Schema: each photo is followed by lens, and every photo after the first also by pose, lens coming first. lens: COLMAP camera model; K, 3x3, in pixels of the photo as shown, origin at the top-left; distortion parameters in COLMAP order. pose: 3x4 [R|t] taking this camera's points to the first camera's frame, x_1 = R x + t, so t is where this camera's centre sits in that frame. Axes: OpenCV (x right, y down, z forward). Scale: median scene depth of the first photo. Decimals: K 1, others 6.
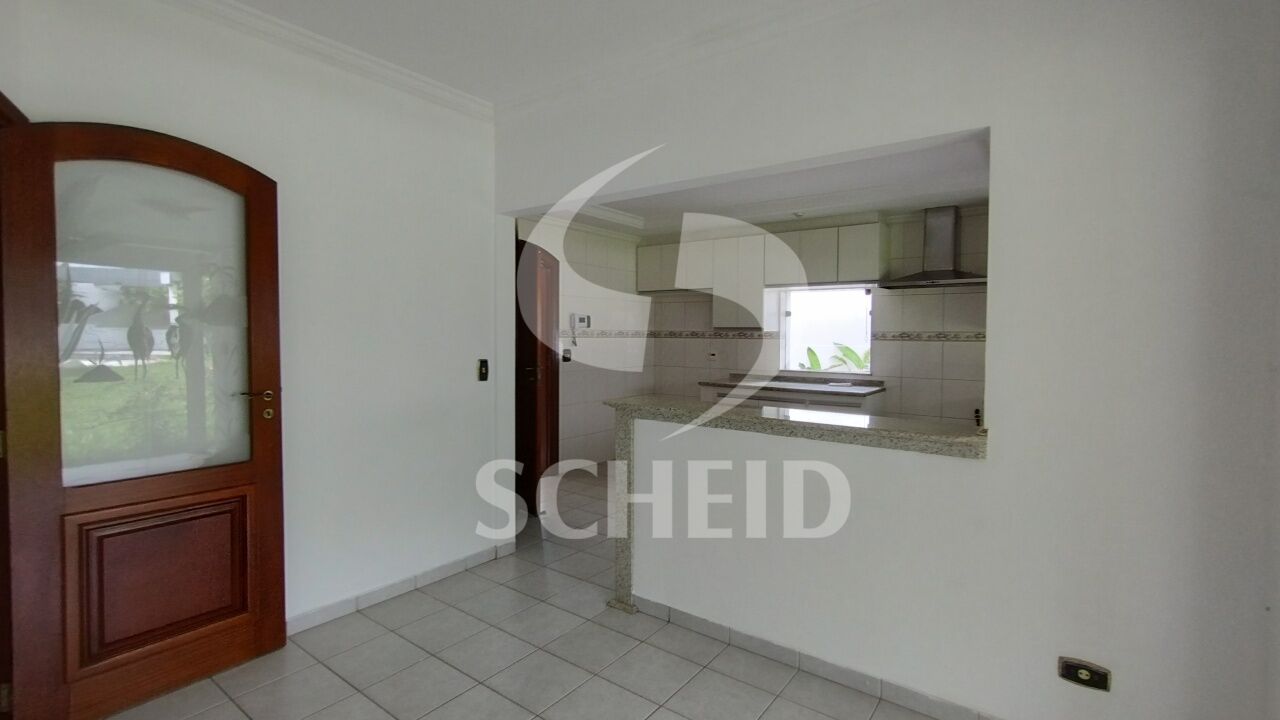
lens RADIAL K [[585.8, 0, 633.8], [0, 585.8, 357.5], [0, 0, 1]] dist [-0.001865, -0.000254]
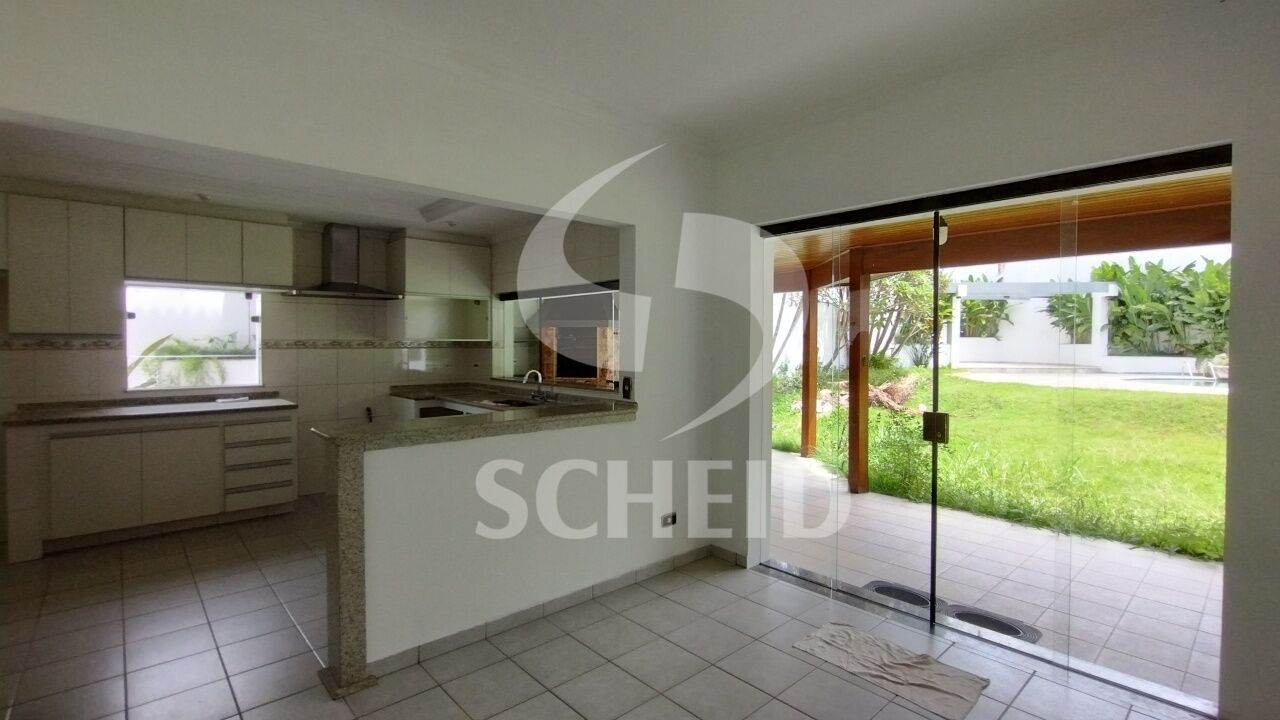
lens RADIAL K [[585.8, 0, 631.4], [0, 585.8, 355.2], [0, 0, 1]] dist [-0.001865, -0.000254]
pose [[0.187060, -0.027757, 0.981956, -0.429674], [0.036573, 0.999104, 0.021274, -0.019414], [-0.981667, 0.031934, 0.187908, 0.276161]]
